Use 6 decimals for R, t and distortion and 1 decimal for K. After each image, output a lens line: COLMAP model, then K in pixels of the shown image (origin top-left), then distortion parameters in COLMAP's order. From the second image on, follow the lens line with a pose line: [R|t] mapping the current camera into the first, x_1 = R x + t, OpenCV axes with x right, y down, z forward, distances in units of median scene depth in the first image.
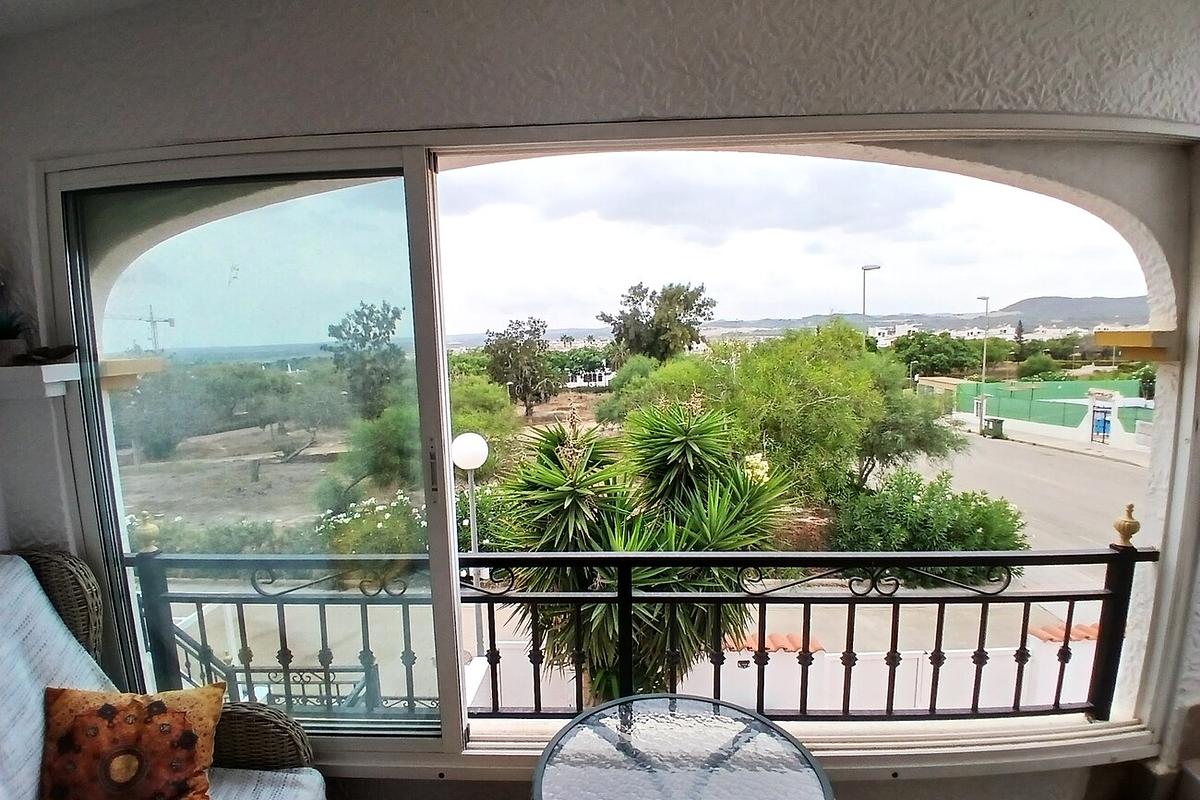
lens RADIAL K [[599.7, 0, 603.9], [0, 599.7, 412.8], [0, 0, 1]] dist [0.002558, -0.044430]
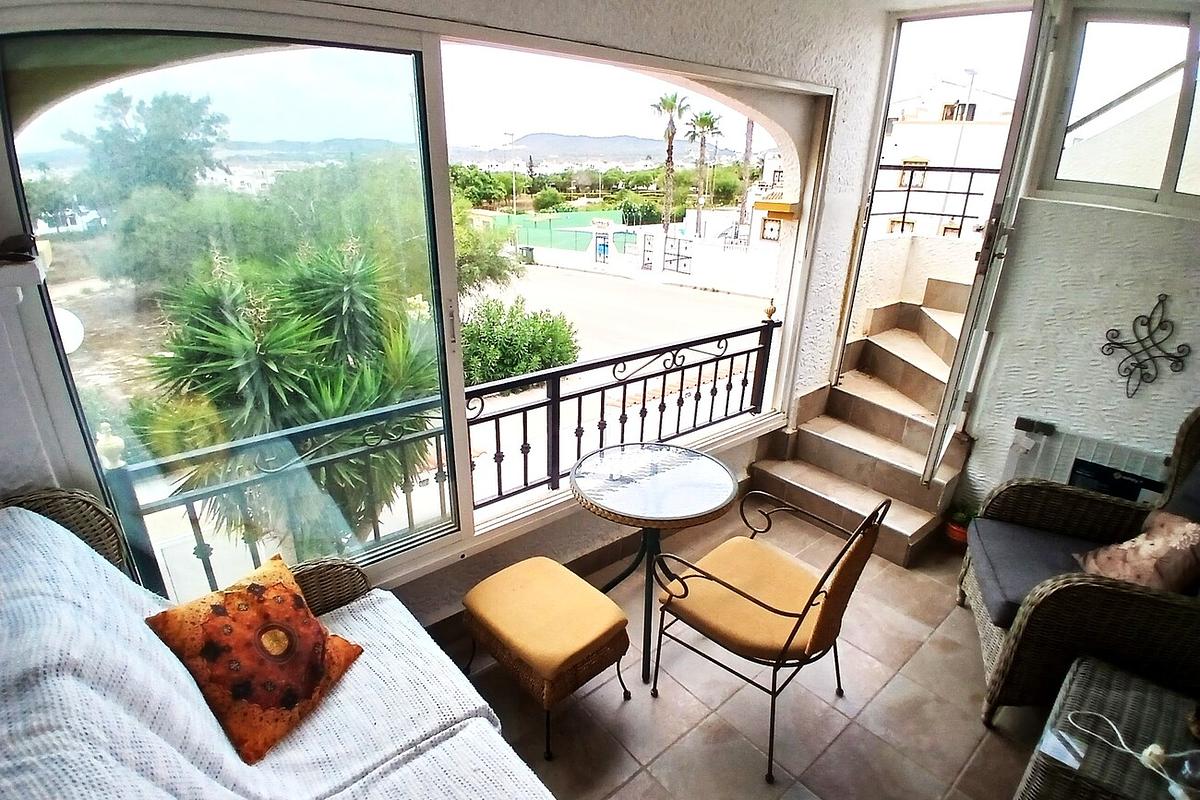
lens RADIAL K [[599.7, 0, 603.9], [0, 599.7, 412.8], [0, 0, 1]] dist [0.002558, -0.044430]
pose [[0.742615, -0.219820, 0.632615, -0.116762], [0.043440, 0.958420, 0.282037, -0.008639], [-0.668308, -0.181964, 0.721286, -0.016384]]
